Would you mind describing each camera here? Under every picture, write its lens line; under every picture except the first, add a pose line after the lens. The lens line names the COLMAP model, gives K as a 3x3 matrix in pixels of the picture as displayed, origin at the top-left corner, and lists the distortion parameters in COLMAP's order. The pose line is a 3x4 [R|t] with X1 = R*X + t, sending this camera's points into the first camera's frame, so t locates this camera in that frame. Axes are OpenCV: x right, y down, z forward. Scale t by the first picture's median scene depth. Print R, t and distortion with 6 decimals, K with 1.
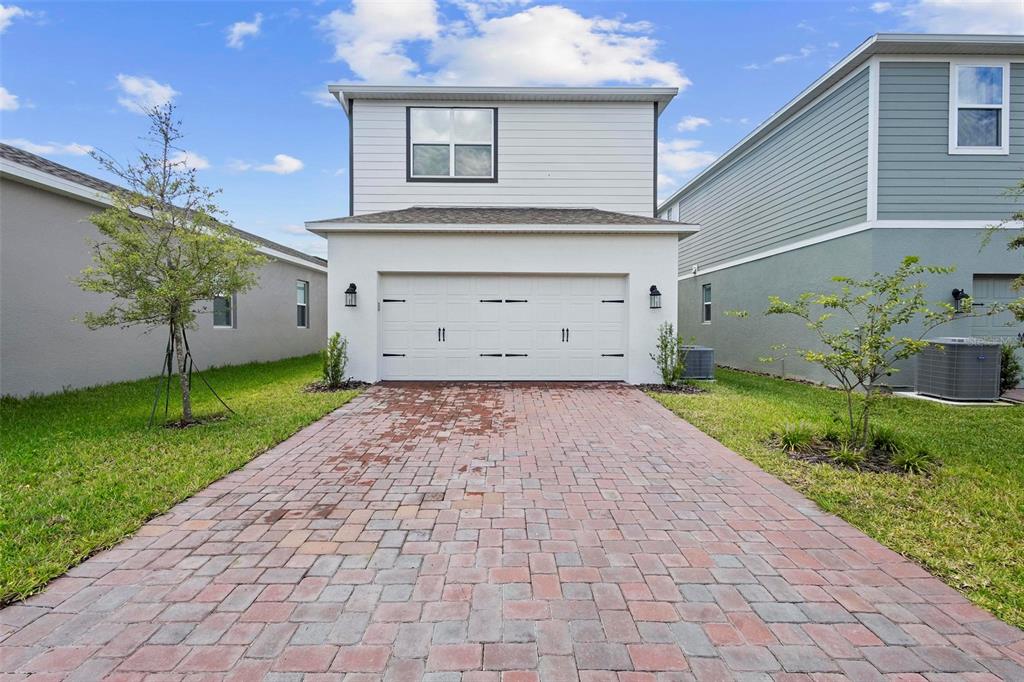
lens RADIAL K [[473.0, 0, 511.8], [0, 473.0, 334.5], [0, 0, 1]] dist [0.001462, 0.000101]
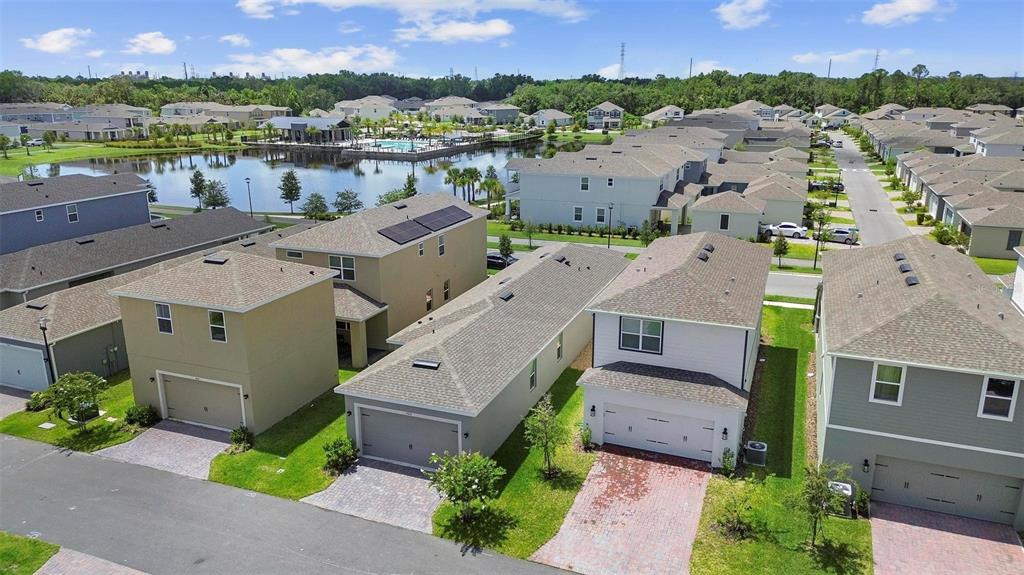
lens RADIAL K [[723.1, 0, 509.5], [0, 723.1, 287.7], [0, 0, 1]] dist [0.065075, -0.064396]
pose [[0.923891, 0.098953, -0.369639, 0.602431], [0.001622, 0.964964, 0.262376, -1.747511], [0.382651, -0.243007, 0.891362, -2.430679]]
